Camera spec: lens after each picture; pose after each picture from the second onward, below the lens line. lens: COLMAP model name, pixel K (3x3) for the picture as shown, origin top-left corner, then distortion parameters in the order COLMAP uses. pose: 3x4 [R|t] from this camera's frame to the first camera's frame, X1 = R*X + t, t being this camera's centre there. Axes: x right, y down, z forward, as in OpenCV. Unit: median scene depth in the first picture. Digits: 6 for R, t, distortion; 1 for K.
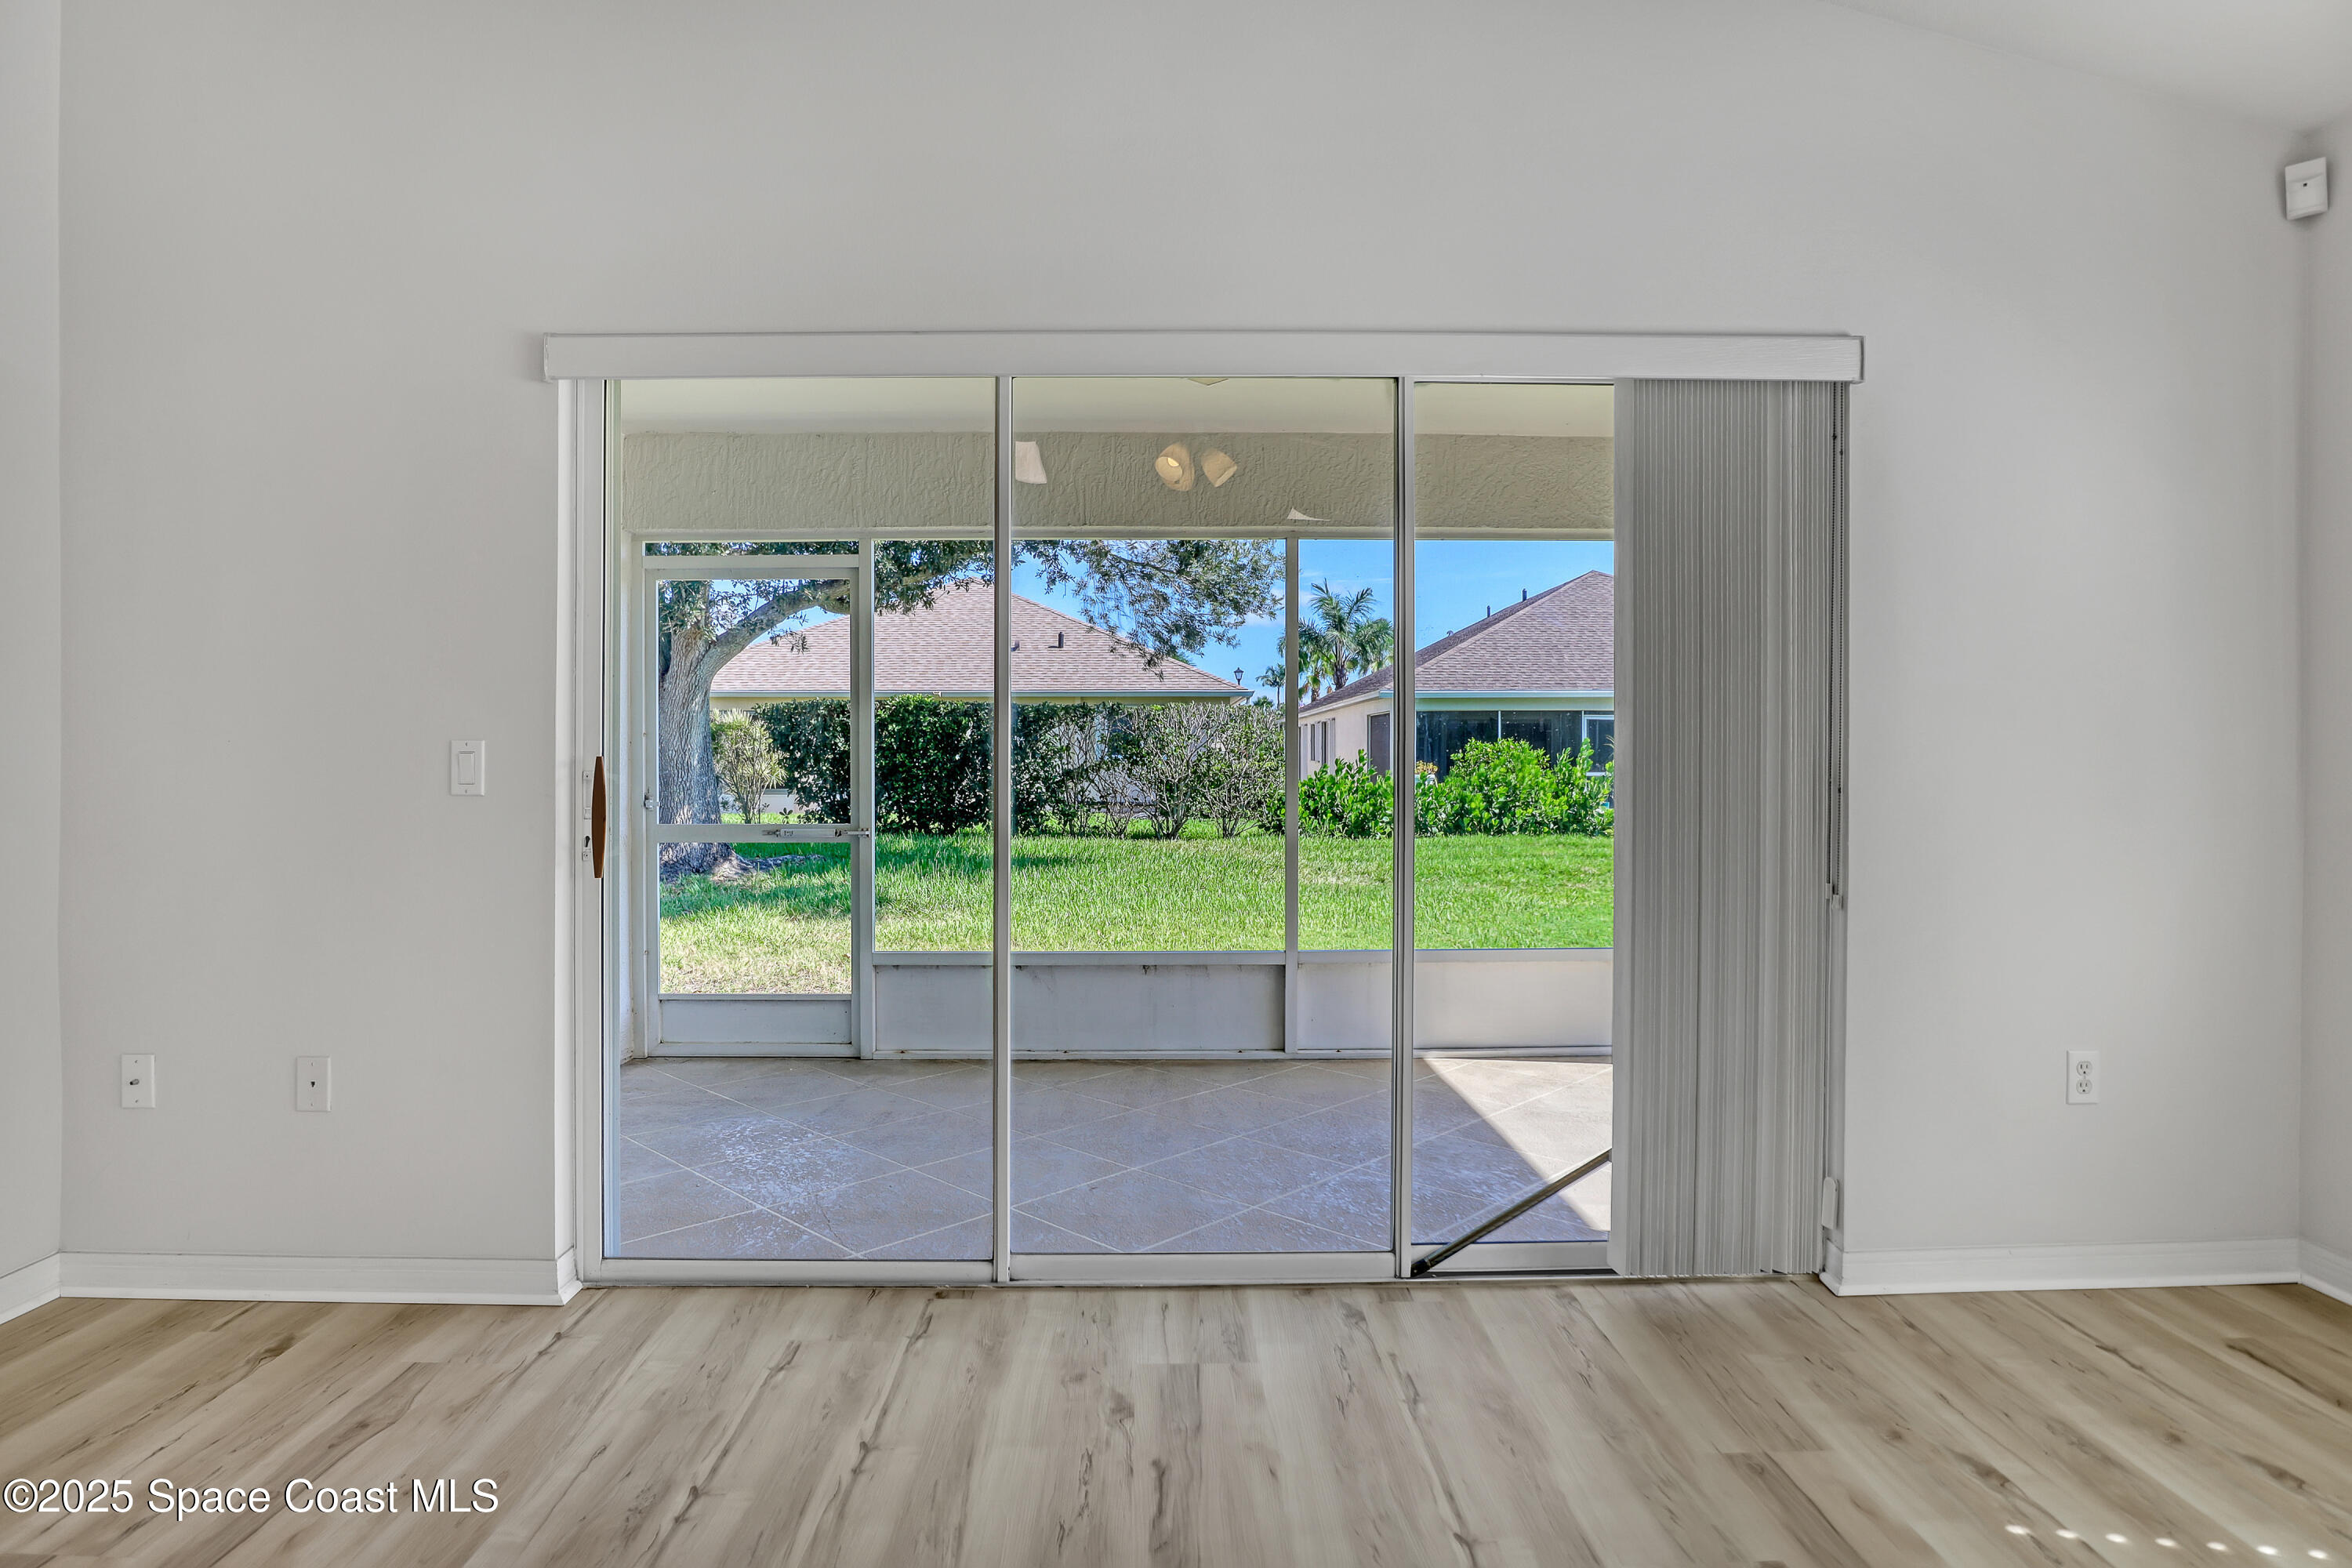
lens RADIAL K [[1241.3, 0, 1172.2], [0, 1241.3, 760.5], [0, 0, 1]] dist [-0.033253, 0.002009]
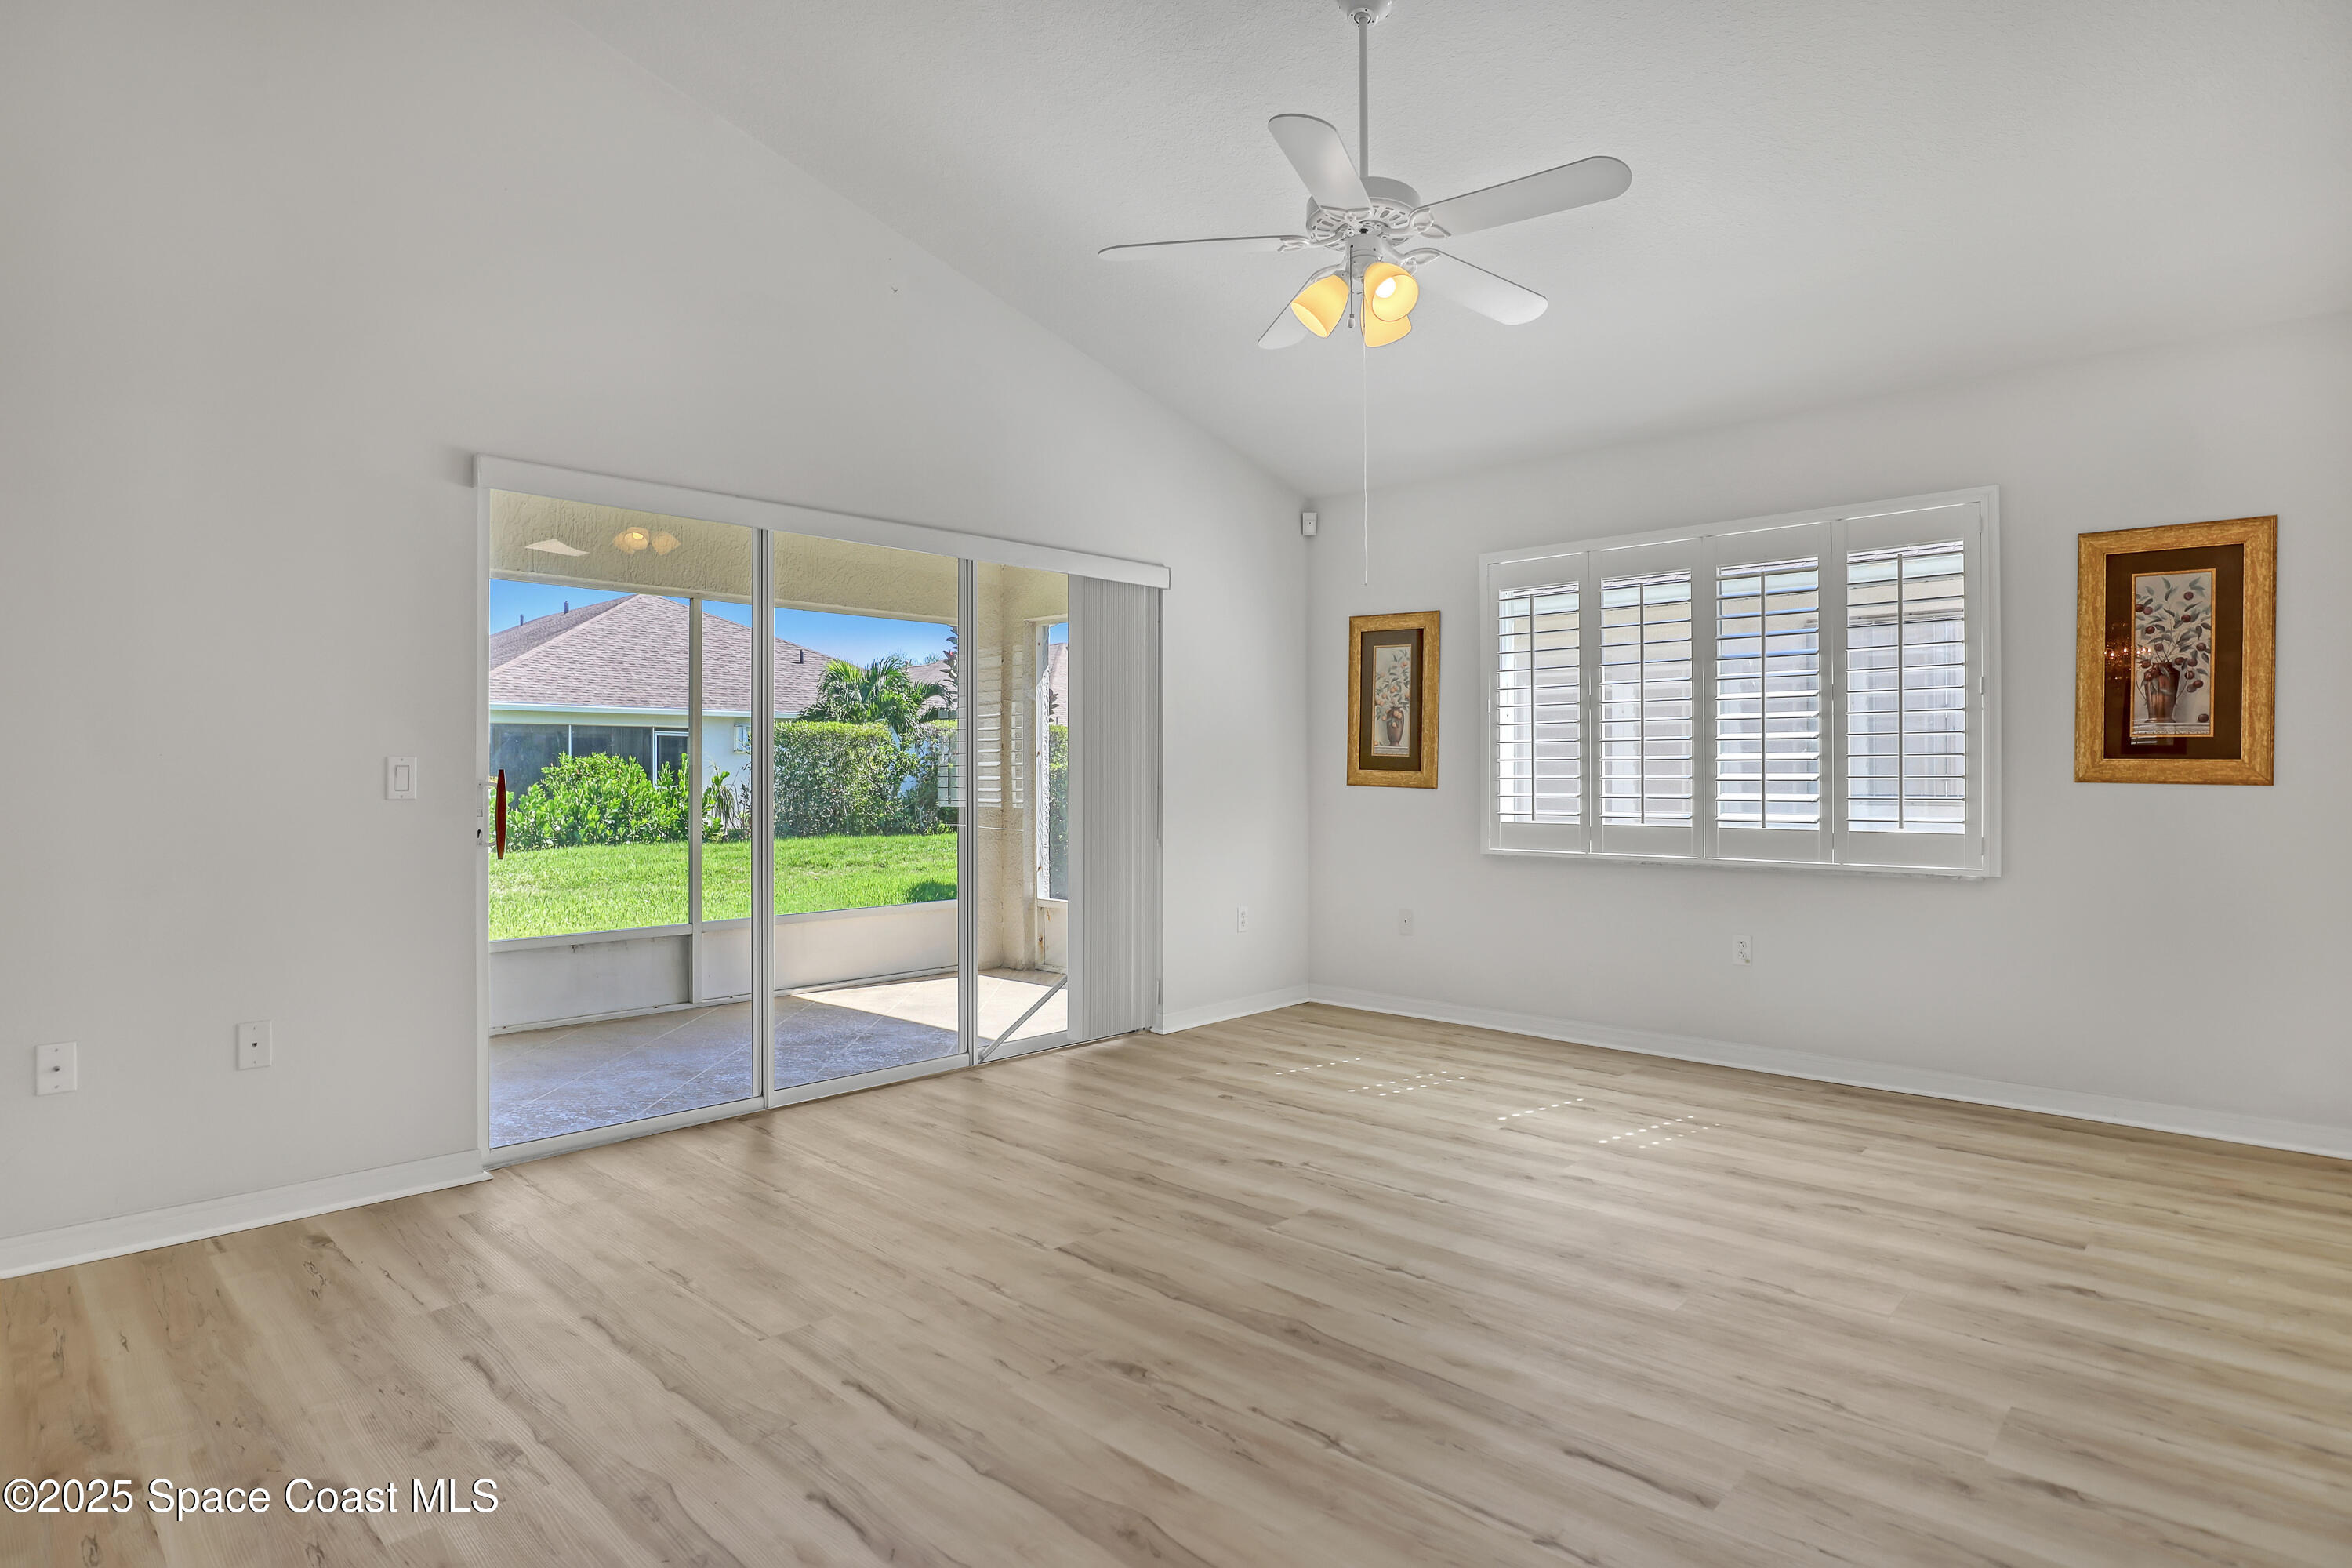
lens RADIAL K [[1241.3, 0, 1172.2], [0, 1241.3, 760.5], [0, 0, 1]] dist [-0.033253, 0.002009]
pose [[0.699357, 0.008768, 0.714719, -0.465008], [-0.000584, 0.999931, -0.011695, 0.001198], [-0.714772, 0.007761, 0.699314, -0.233219]]
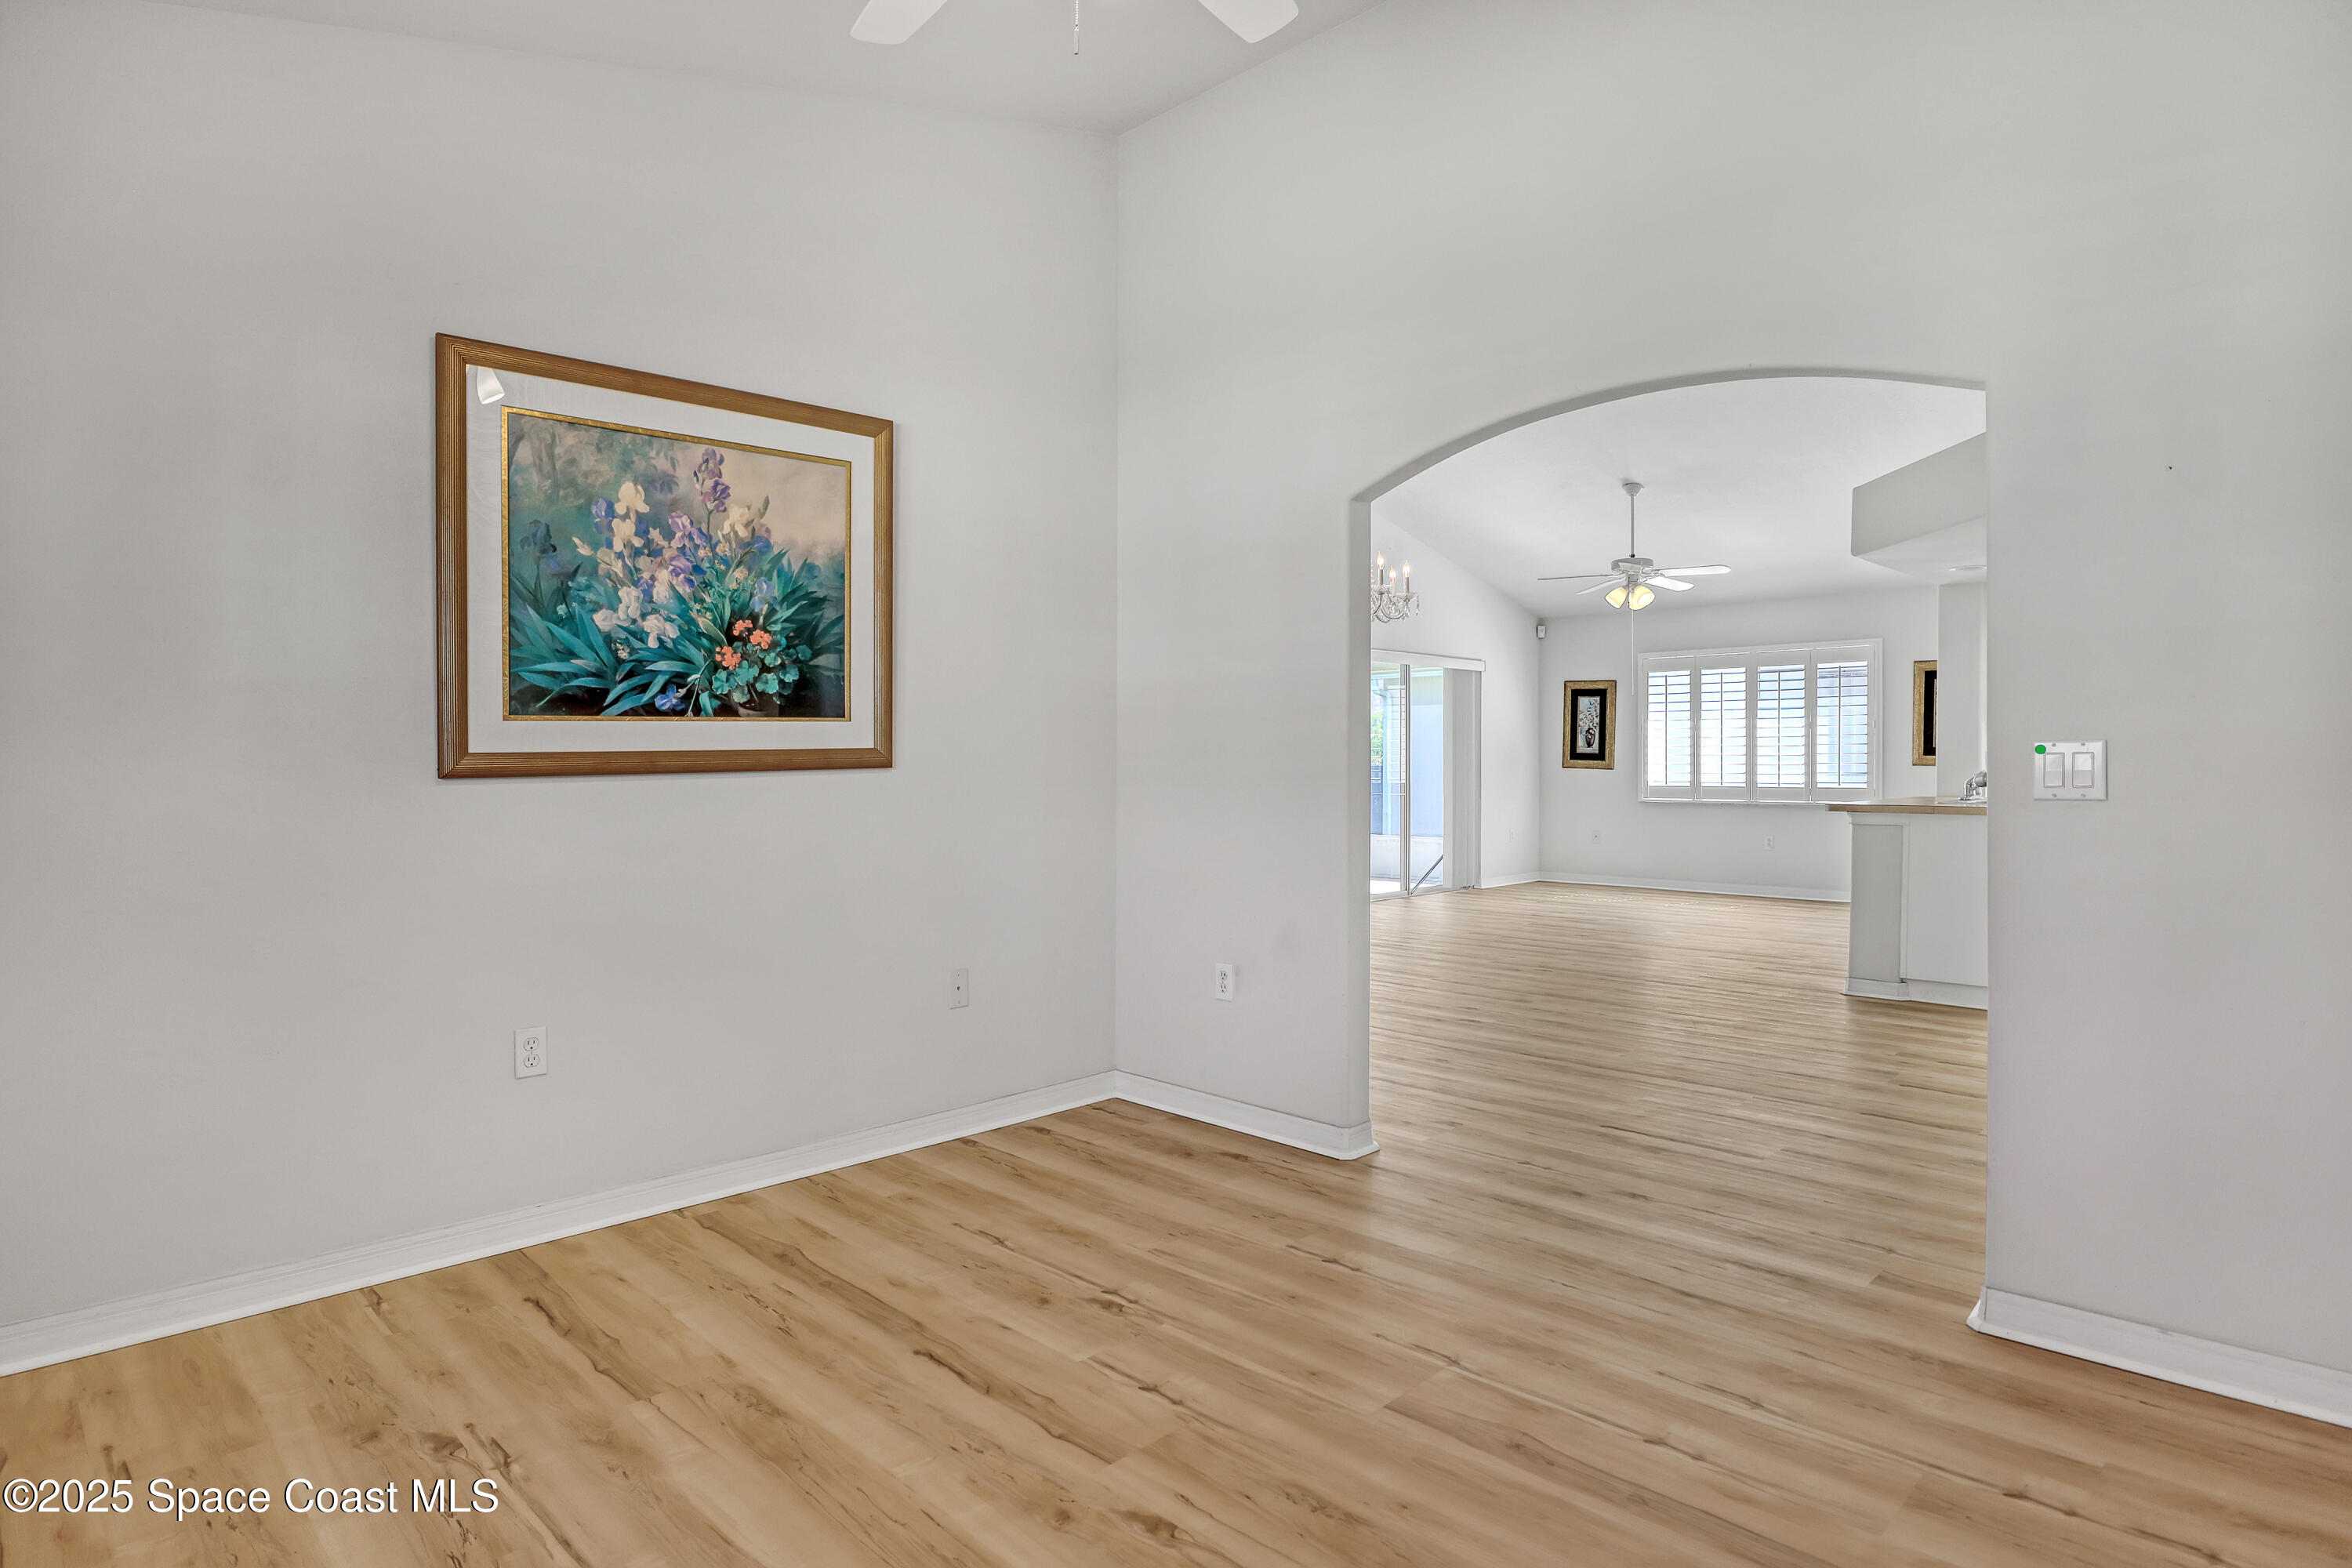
lens RADIAL K [[1257.5, 0, 1147.3], [0, 1257.5, 766.2], [0, 0, 1]] dist [0.021819, 0.000524]
pose [[0.733757, 0.002387, 0.679408, -1.640059], [-0.003521, 0.999994, 0.000288, 0.009900], [-0.679403, -0.002603, 0.733761, -0.711641]]
